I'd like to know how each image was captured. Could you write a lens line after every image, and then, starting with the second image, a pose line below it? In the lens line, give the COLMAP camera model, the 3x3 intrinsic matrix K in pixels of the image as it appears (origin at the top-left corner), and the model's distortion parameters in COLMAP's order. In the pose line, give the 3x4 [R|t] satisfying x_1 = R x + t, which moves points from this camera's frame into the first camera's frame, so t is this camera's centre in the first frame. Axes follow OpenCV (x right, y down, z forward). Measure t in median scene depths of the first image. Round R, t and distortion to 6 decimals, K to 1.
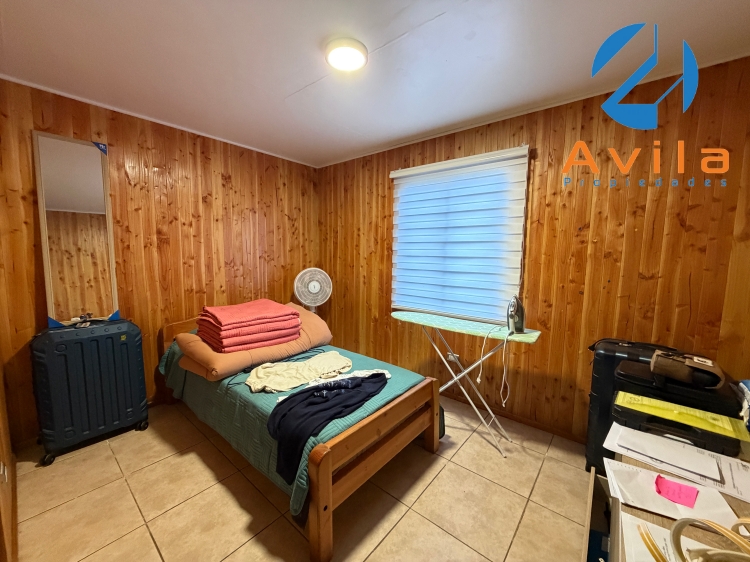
lens RADIAL K [[296.9, 0, 373.8], [0, 296.9, 282.8], [0, 0, 1]] dist [0.000395, -0.000185]
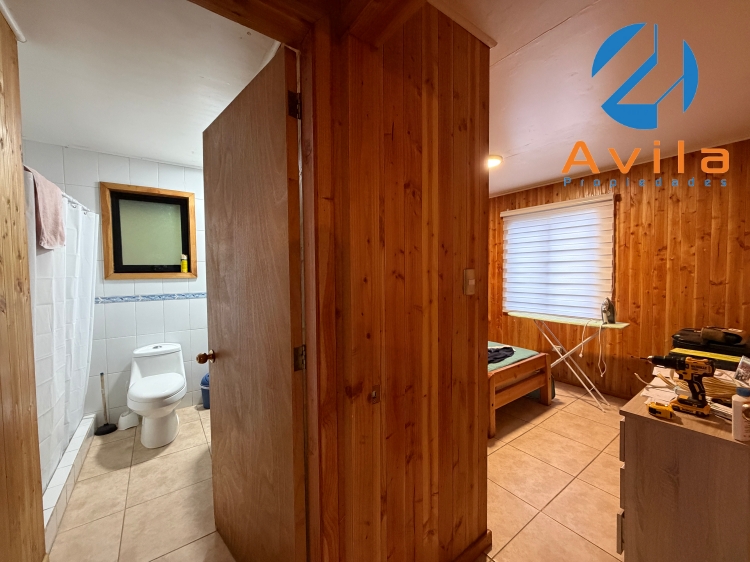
lens RADIAL K [[296.9, 0, 373.4], [0, 296.9, 282.6], [0, 0, 1]] dist [0.000395, -0.000185]
pose [[0.969514, -0.013182, -0.244682, -0.259011], [-0.003749, 0.997637, -0.068604, 0.068834], [0.245008, 0.067430, 0.967173, -0.649166]]
